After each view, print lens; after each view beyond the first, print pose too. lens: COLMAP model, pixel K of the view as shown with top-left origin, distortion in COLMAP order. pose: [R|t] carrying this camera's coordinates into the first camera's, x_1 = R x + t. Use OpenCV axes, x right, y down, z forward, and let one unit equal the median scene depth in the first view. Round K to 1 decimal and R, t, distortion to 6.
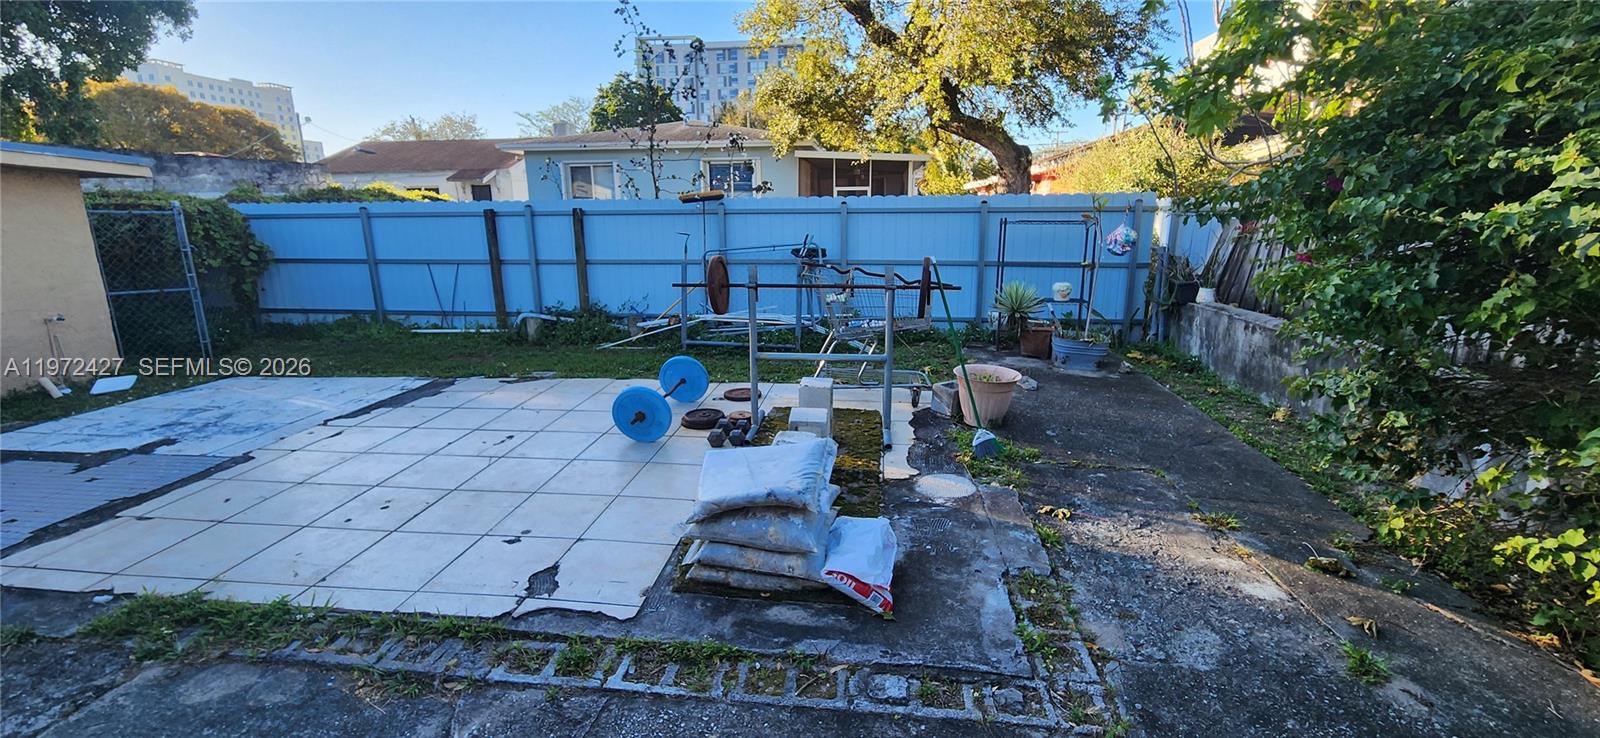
lens RADIAL K [[654.2, 0, 796.6], [0, 654.2, 366.1], [0, 0, 1]] dist [0.002108, -0.000703]
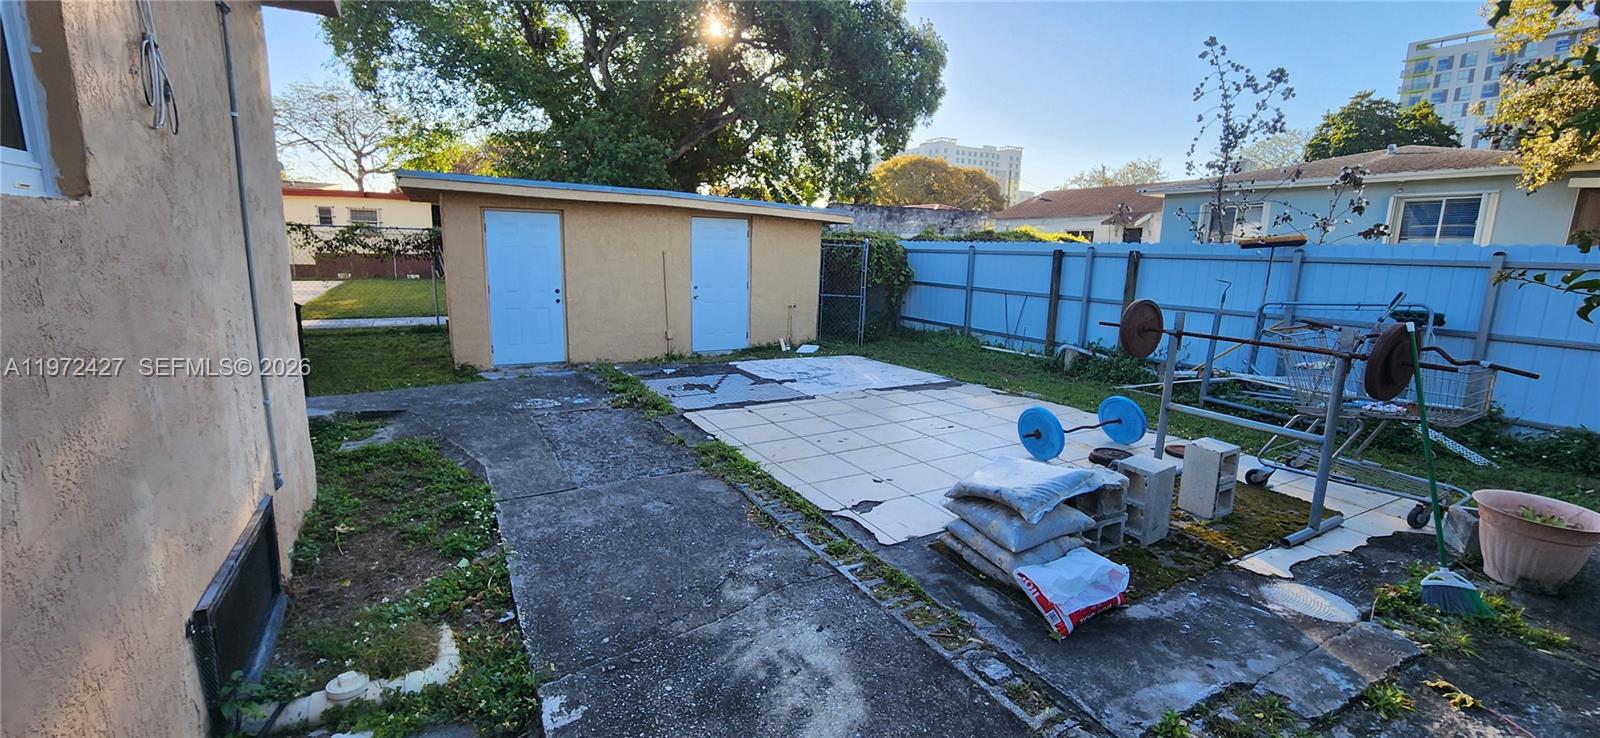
lens RADIAL K [[654.2, 0, 802.2], [0, 654.2, 368.4], [0, 0, 1]] dist [0.002108, -0.000703]
pose [[0.593870, 0.169502, -0.786503, 0.360444], [-0.214996, 0.975440, 0.047882, 0.000323], [0.775303, 0.140659, 0.615727, -0.012155]]
